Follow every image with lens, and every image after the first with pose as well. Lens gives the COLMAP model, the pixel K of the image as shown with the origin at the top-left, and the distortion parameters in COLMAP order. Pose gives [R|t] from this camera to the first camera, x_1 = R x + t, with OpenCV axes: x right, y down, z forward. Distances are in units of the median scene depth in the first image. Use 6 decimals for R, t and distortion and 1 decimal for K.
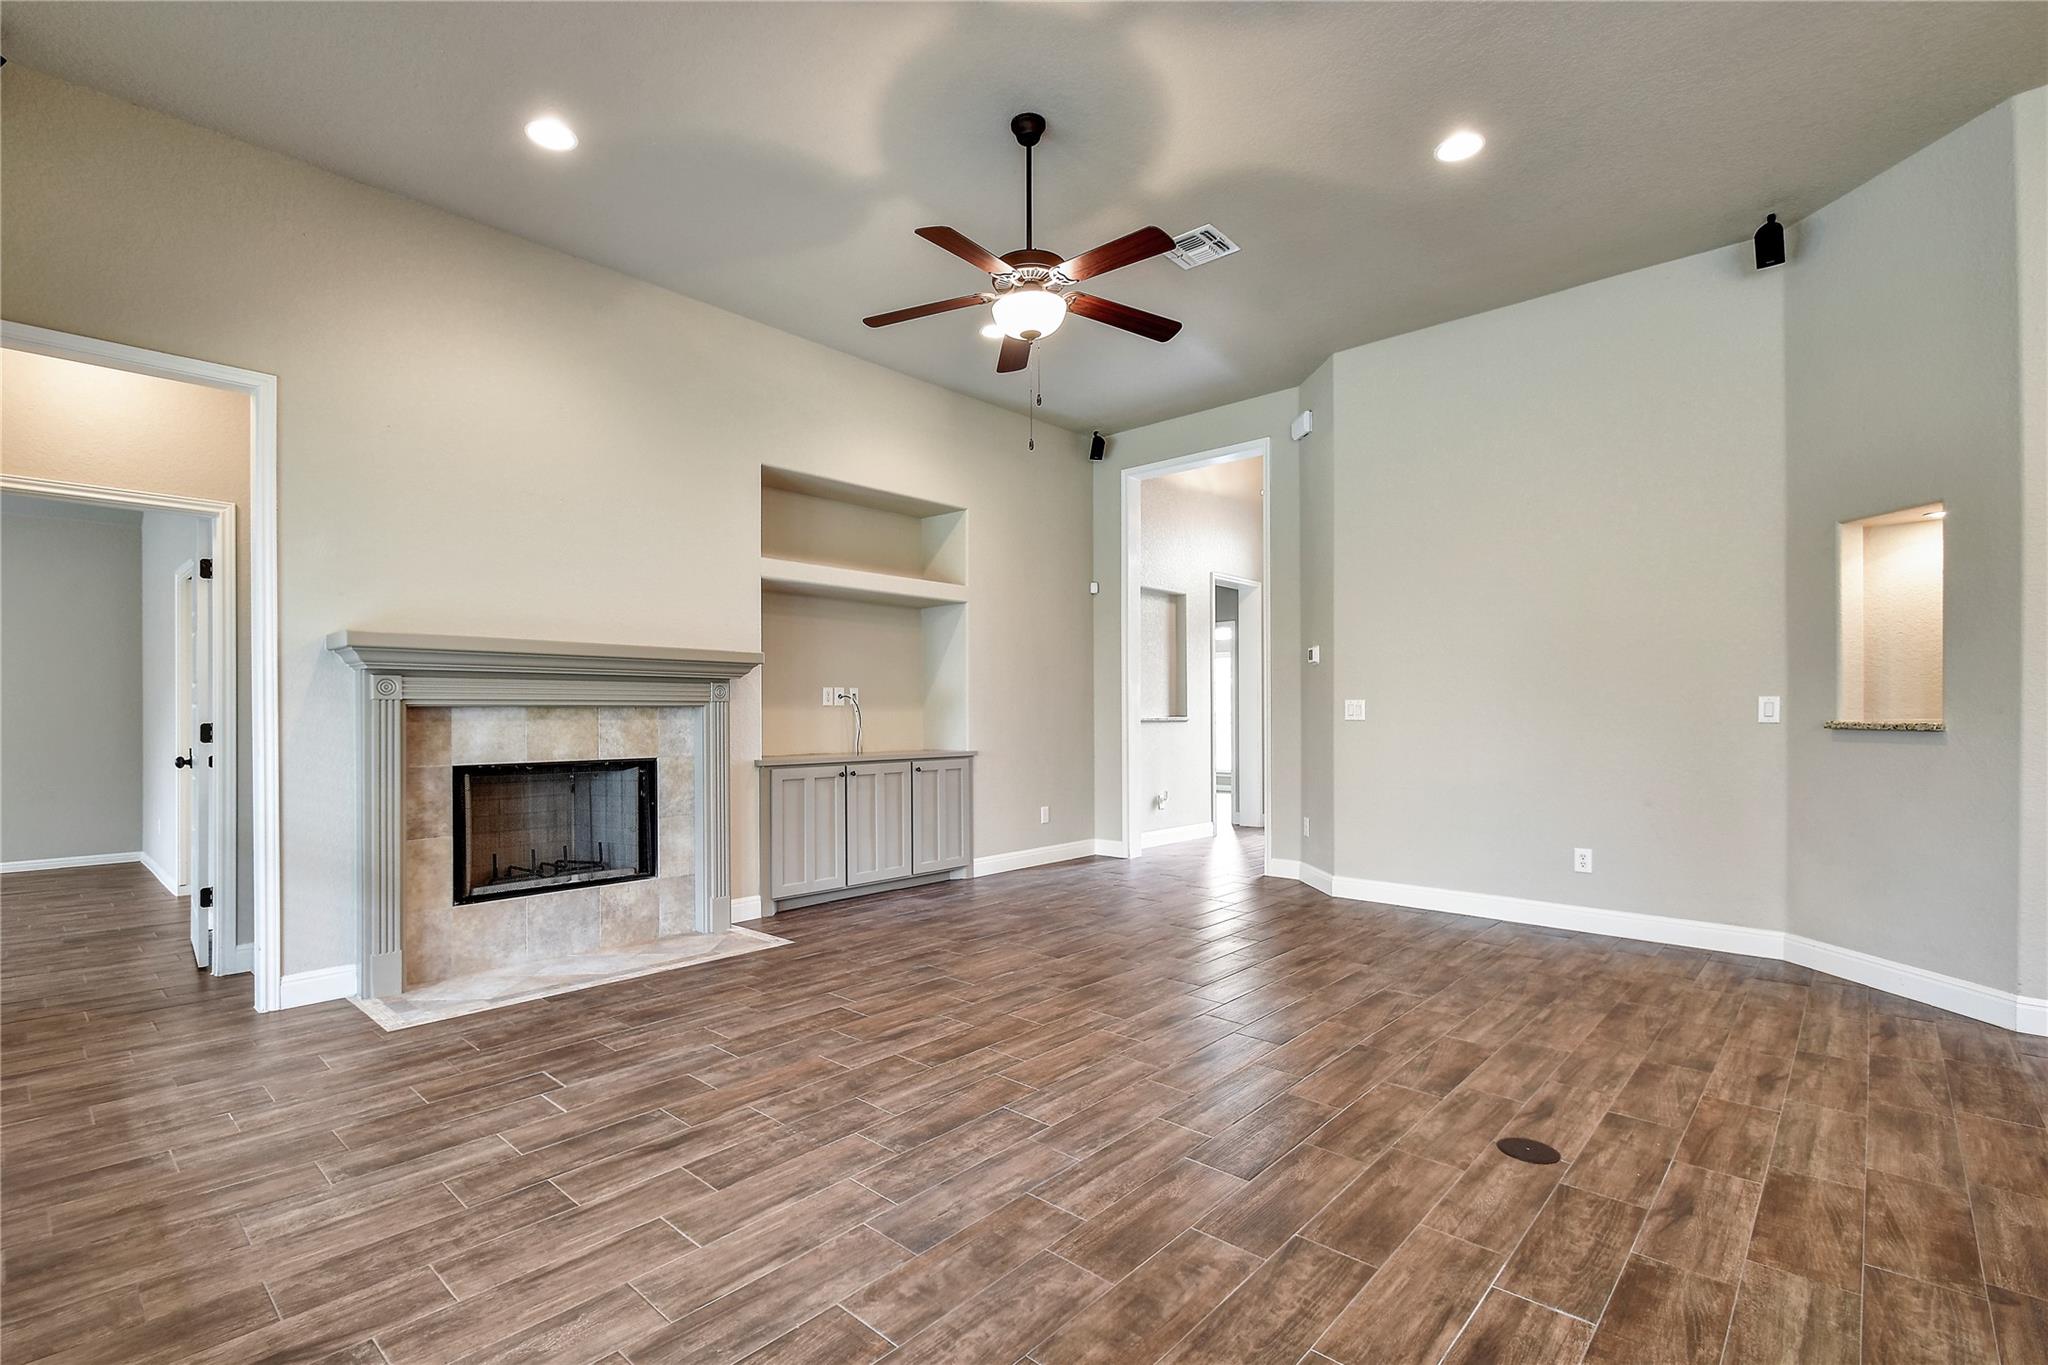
lens RADIAL K [[920.2, 0, 1011.5], [0, 920.2, 721.7], [0, 0, 1]] dist [0.020205, -0.010965]
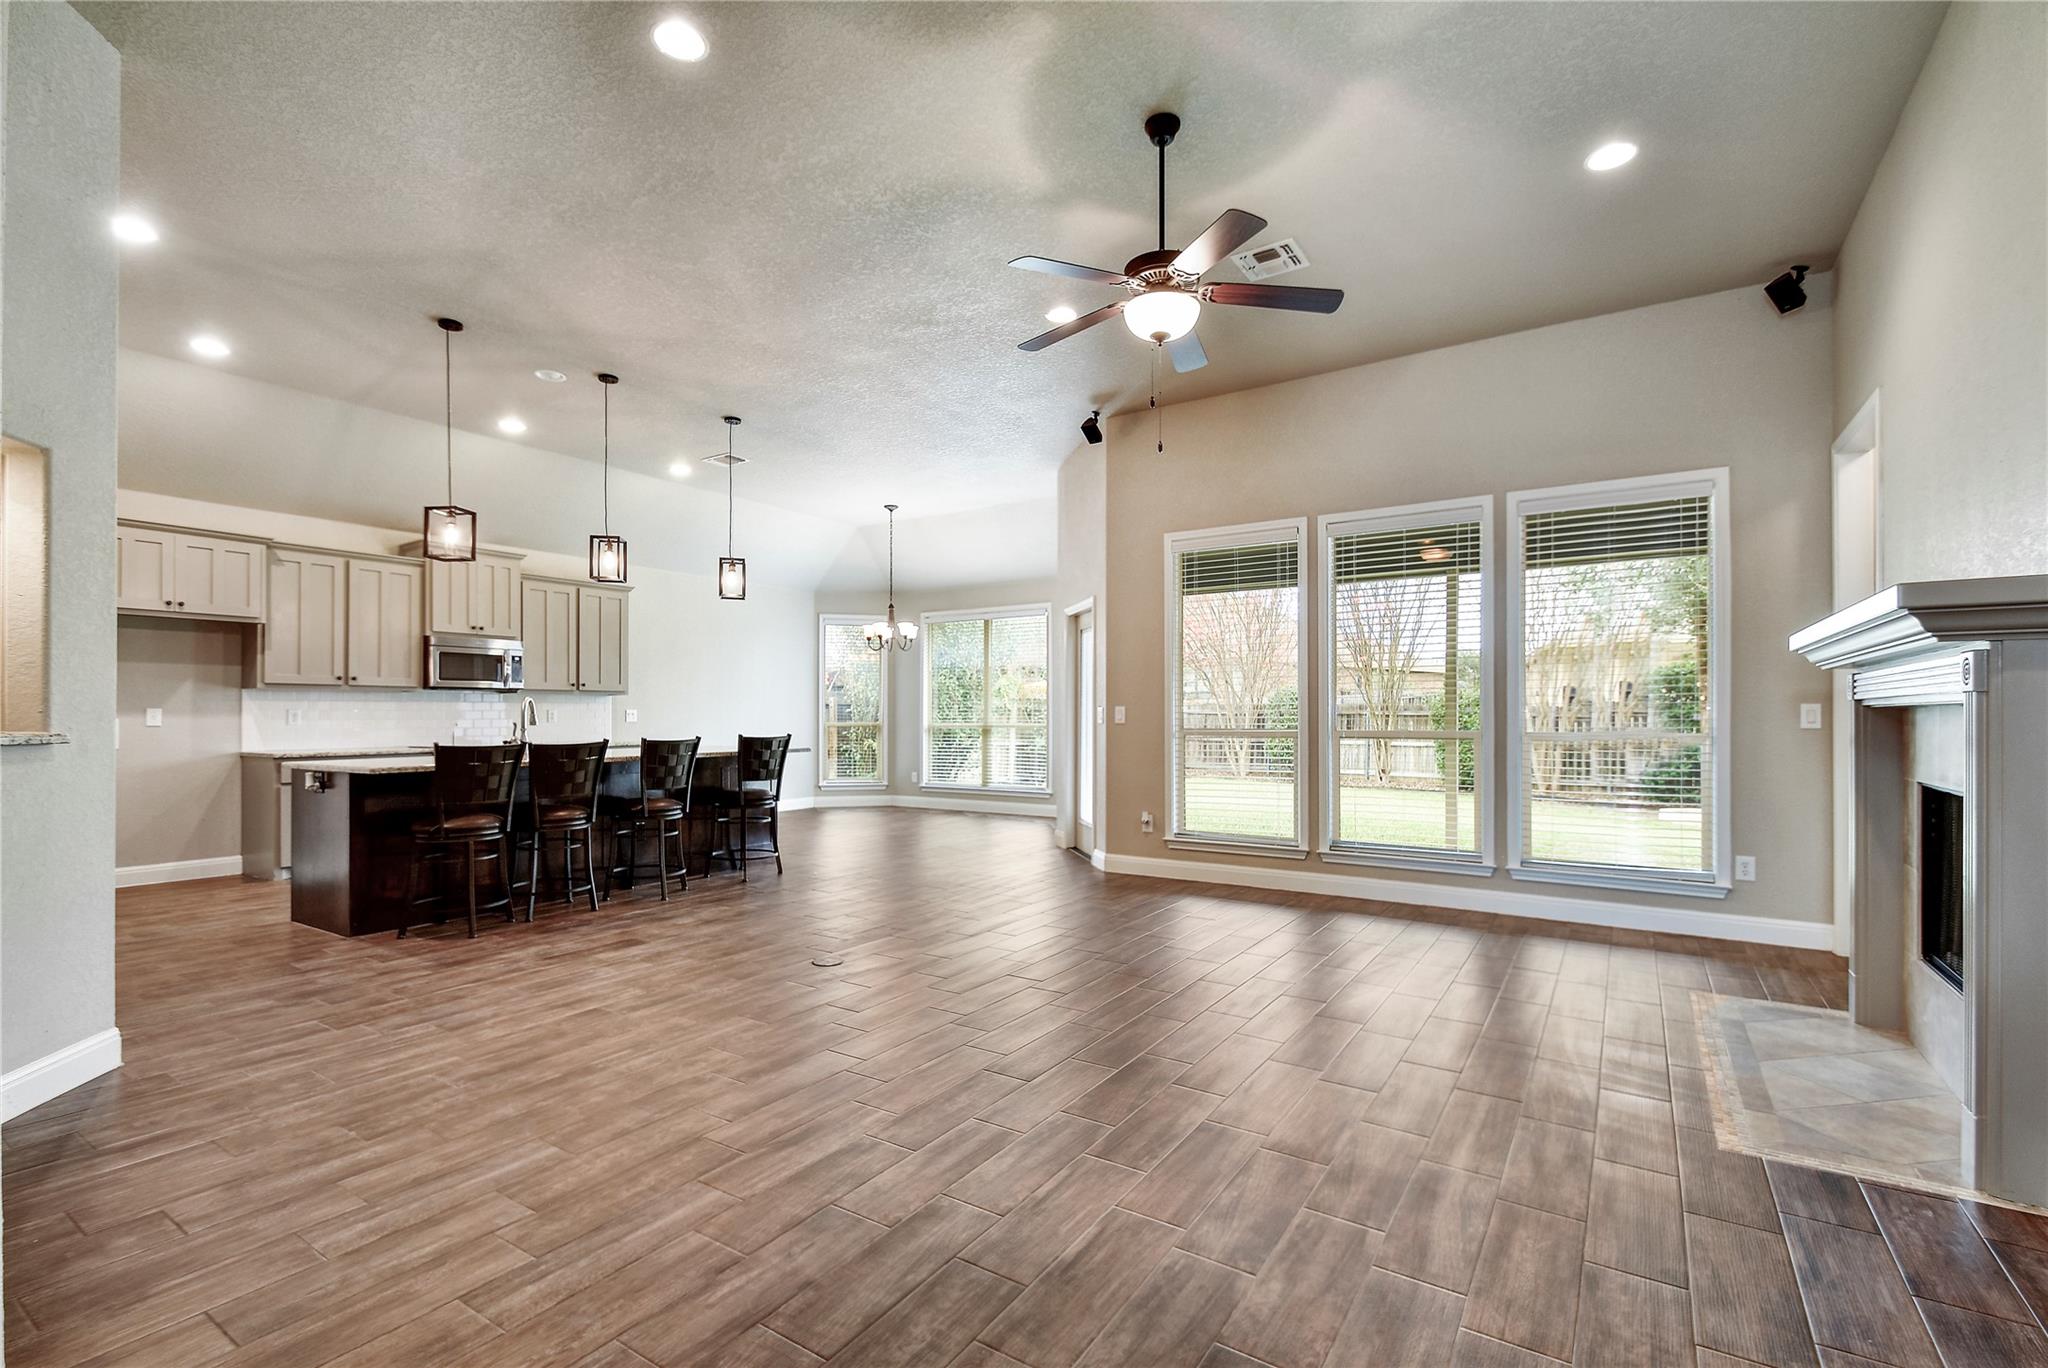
lens RADIAL K [[920.2, 0, 1006.1], [0, 920.2, 708.0], [0, 0, 1]] dist [0.020205, -0.010965]
pose [[-0.988124, 0.001630, -0.153648, 0.278814], [0.001170, 0.999995, 0.003080, -0.018817], [0.153652, 0.002864, -0.988121, 1.613093]]
